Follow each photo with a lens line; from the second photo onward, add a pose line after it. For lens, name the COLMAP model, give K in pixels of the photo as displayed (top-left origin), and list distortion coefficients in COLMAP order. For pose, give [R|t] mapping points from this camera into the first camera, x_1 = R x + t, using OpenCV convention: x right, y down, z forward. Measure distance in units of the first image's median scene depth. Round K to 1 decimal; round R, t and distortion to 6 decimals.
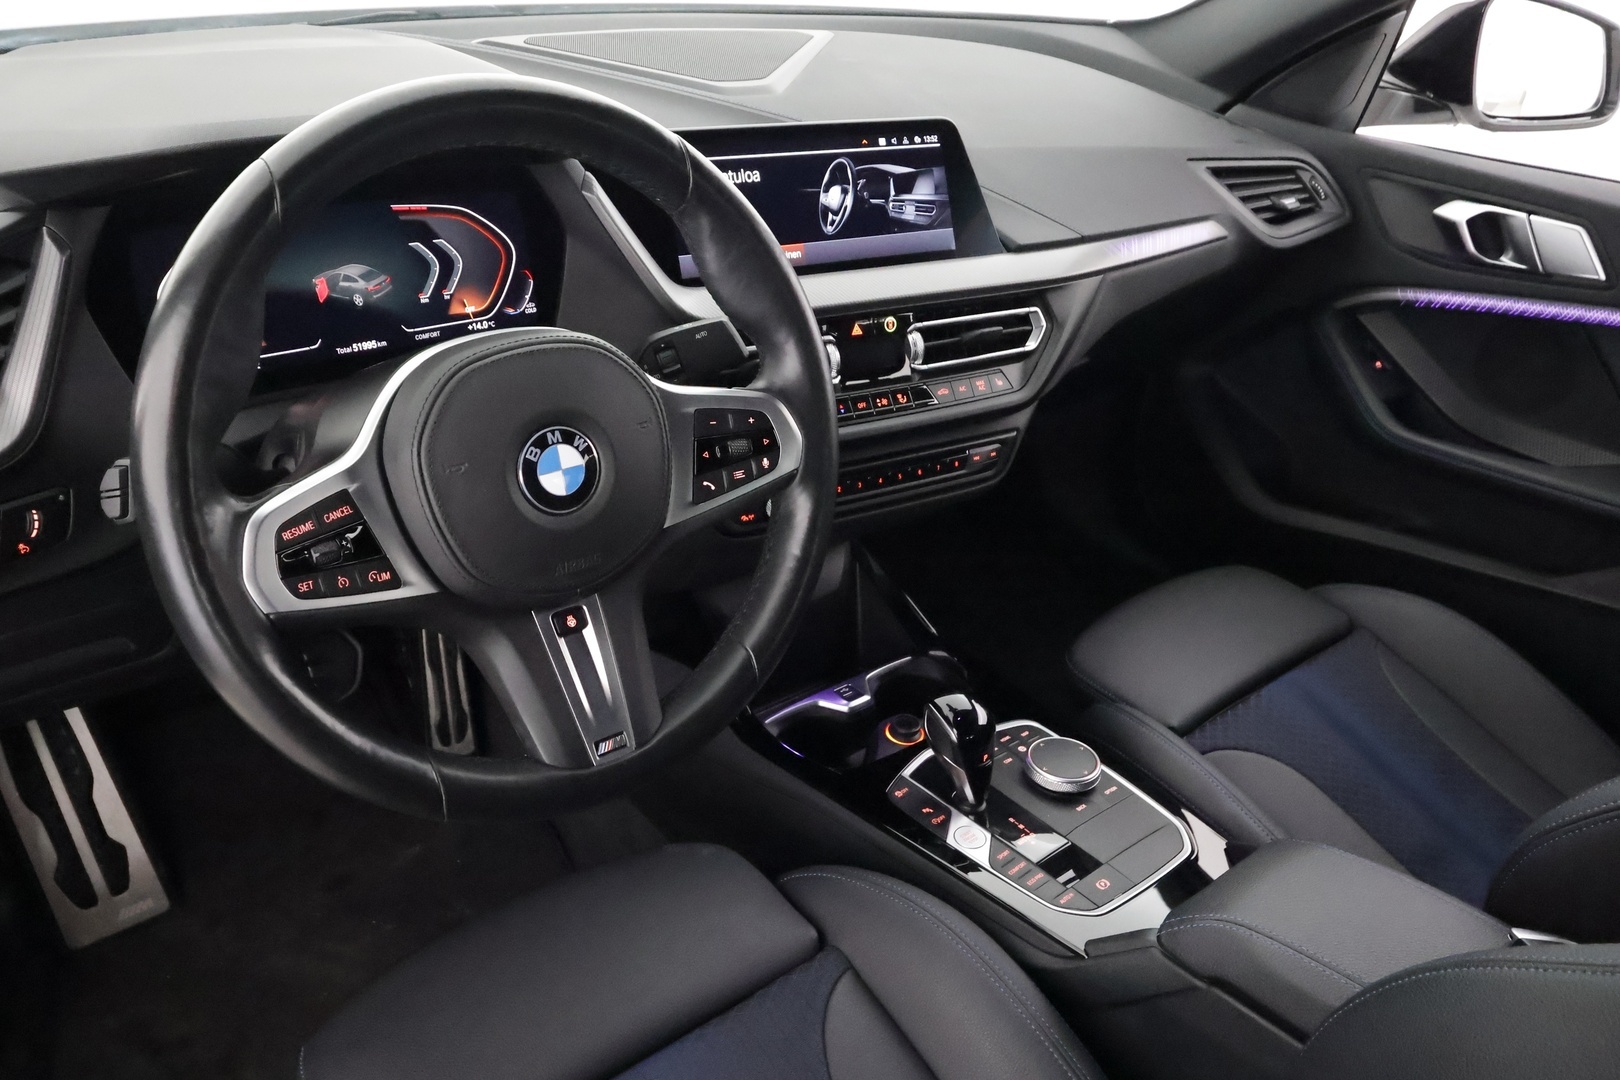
lens RADIAL K [[1299.9, 0, 804.7], [0, 1299.9, 517.6], [0, 0, 1]] dist [0.030523, 0.012646]
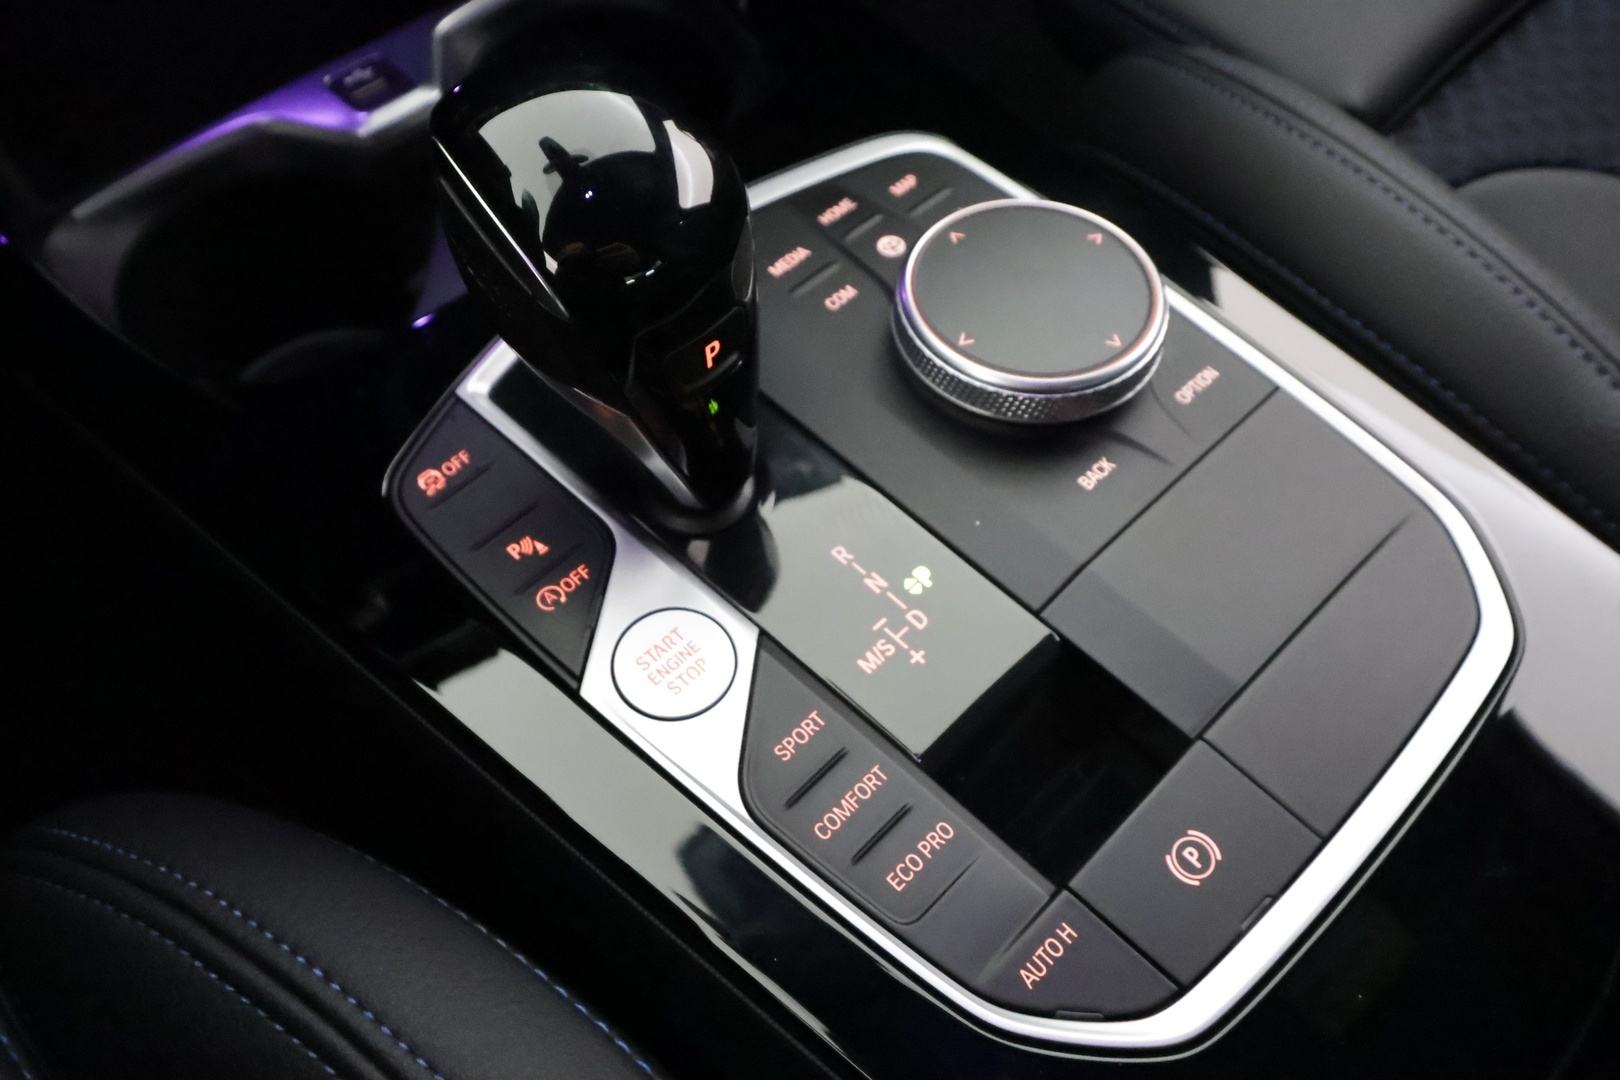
lens RADIAL K [[1349.7, 0, 806.8], [0, 1349.7, 504.2], [0, 0, 1]] dist [-0.005596, -0.001401]
pose [[0.995763, -0.089410, 0.021486, 0.142444], [0.069489, 0.884683, 0.460984, 0.091338], [-0.060225, -0.457538, 0.887148, 0.736732]]
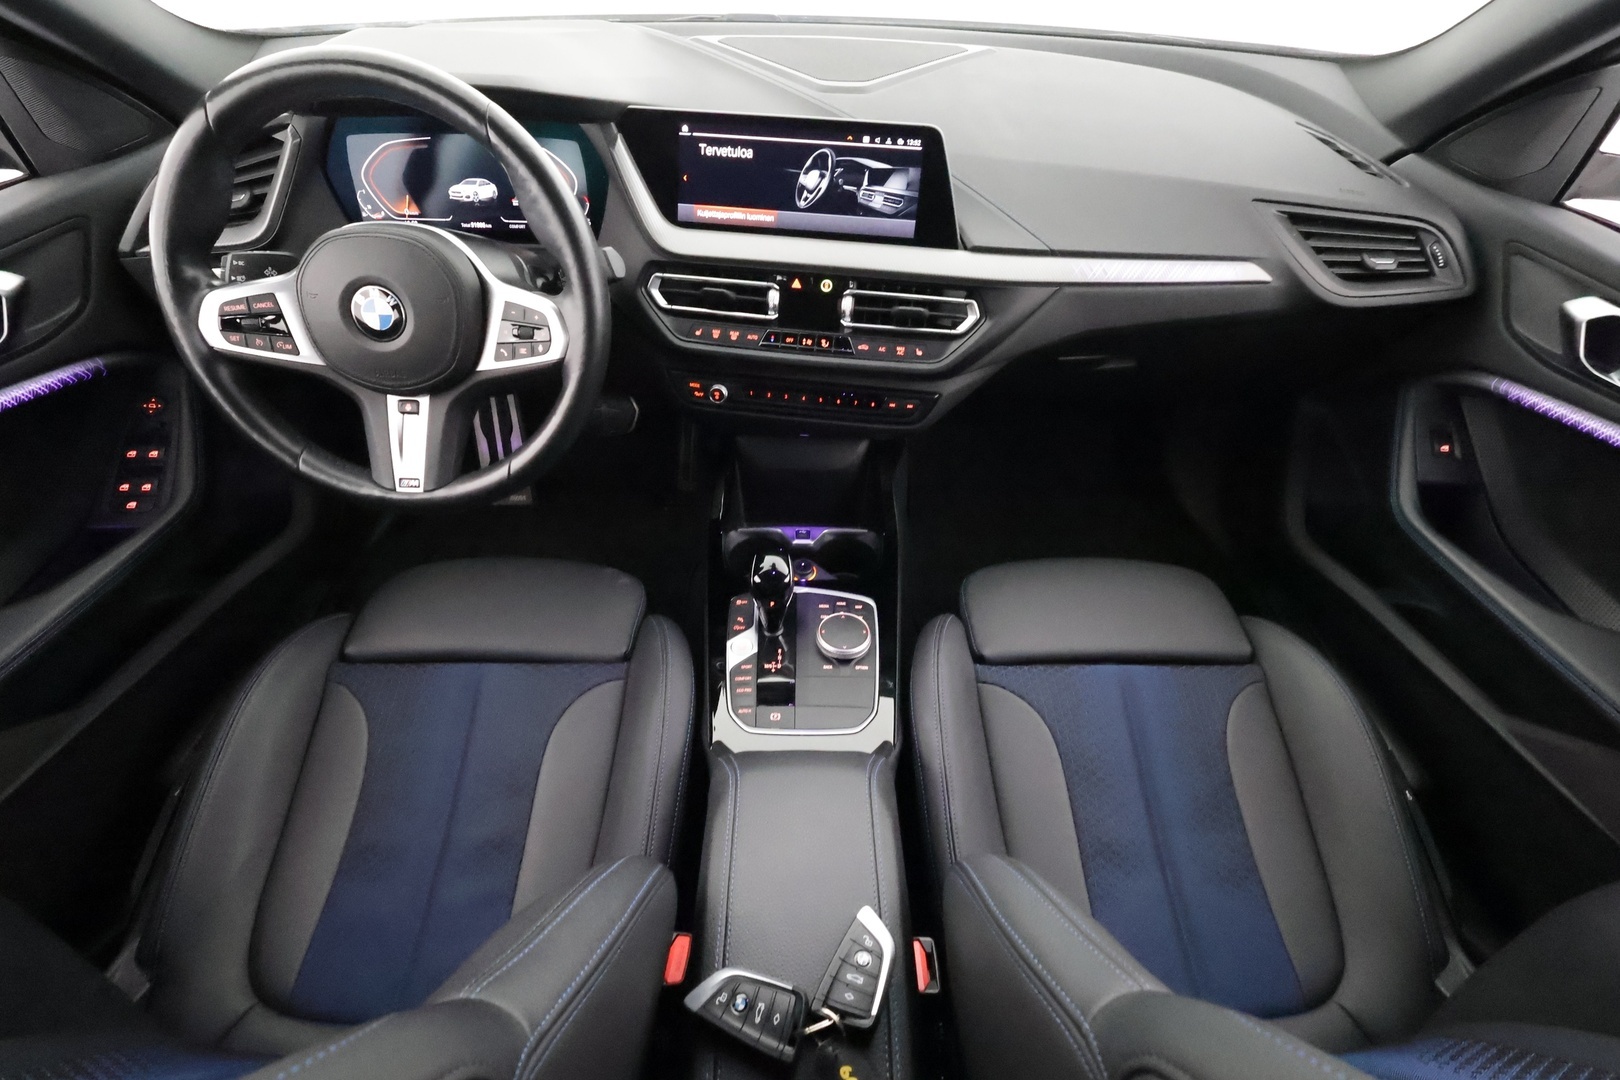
lens RADIAL K [[770.5, 0, 806.2], [0, 770.5, 532.2], [0, 0, 1]] dist [0.010157, 0.000767]
pose [[0.771331, 0.380638, -0.510061, 0.550959], [-0.267524, 0.921108, 0.282826, -0.134152], [0.577476, -0.081699, 0.812309, 0.324740]]
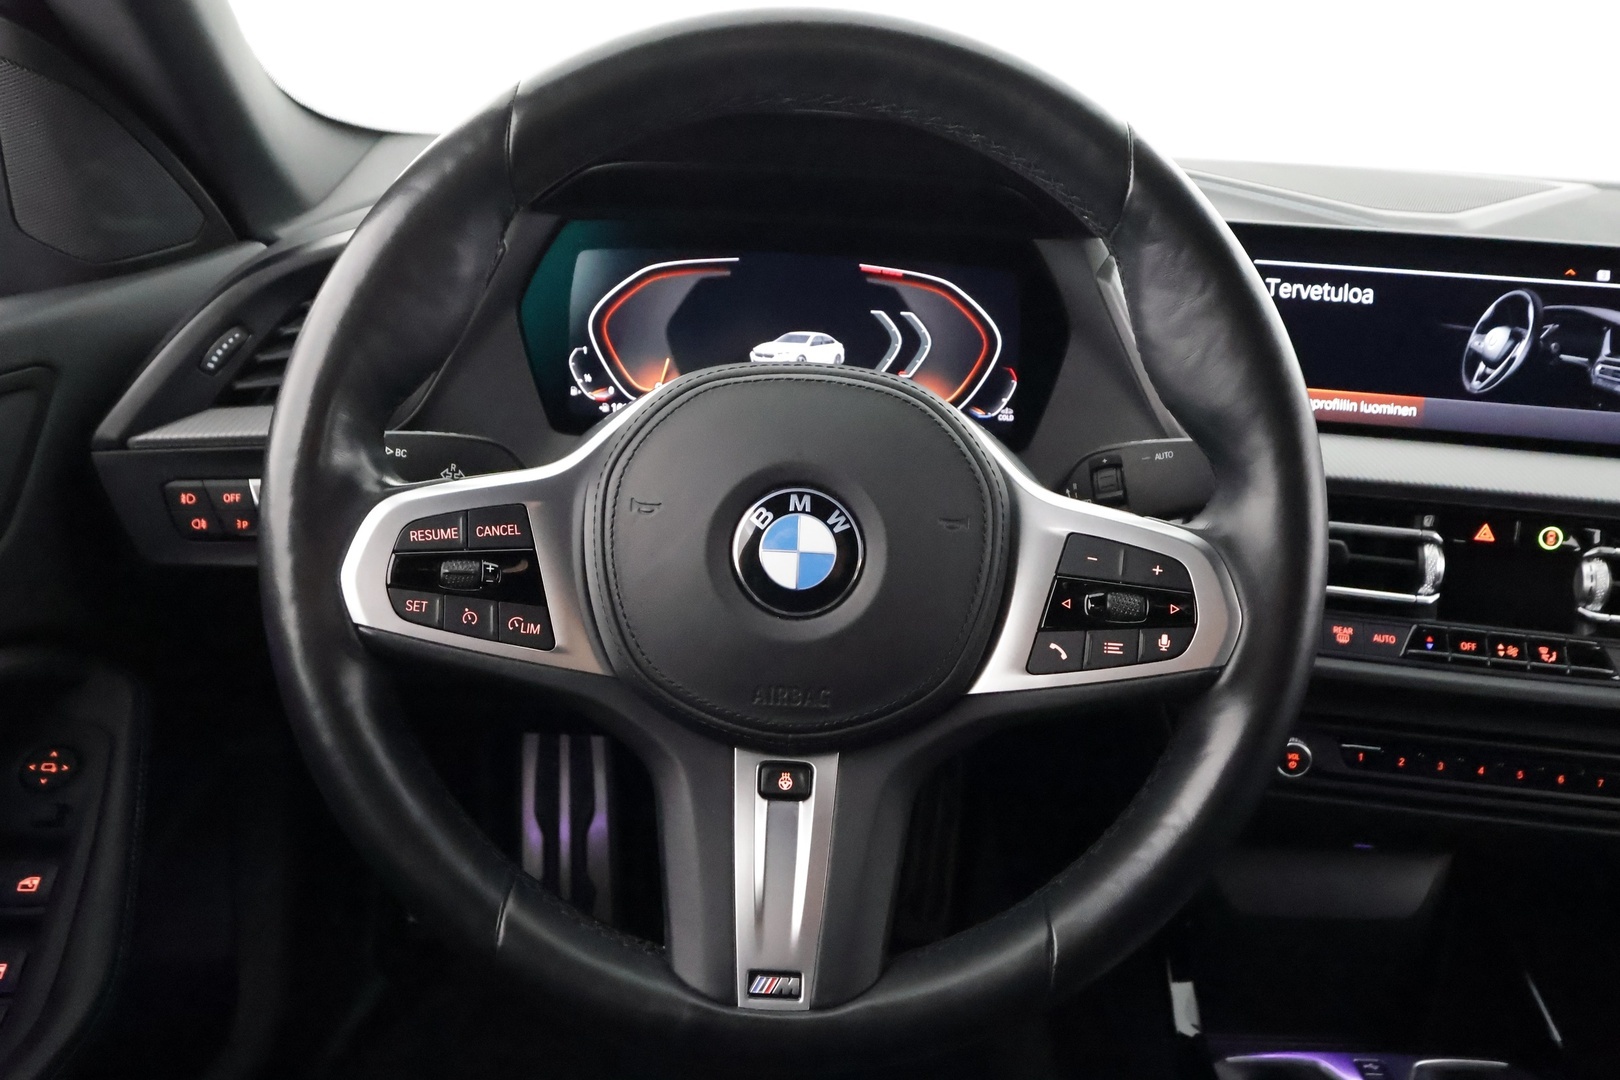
lens RADIAL K [[1129.9, 0, 812.1], [0, 1129.9, 533.8], [0, 0, 1]] dist [0.003125, 0.006540]
pose [[0.788733, 0.188769, -0.585036, 0.105358], [-0.286985, 0.954683, -0.078867, -0.000980], [0.543636, 0.230102, 0.807163, 0.347036]]
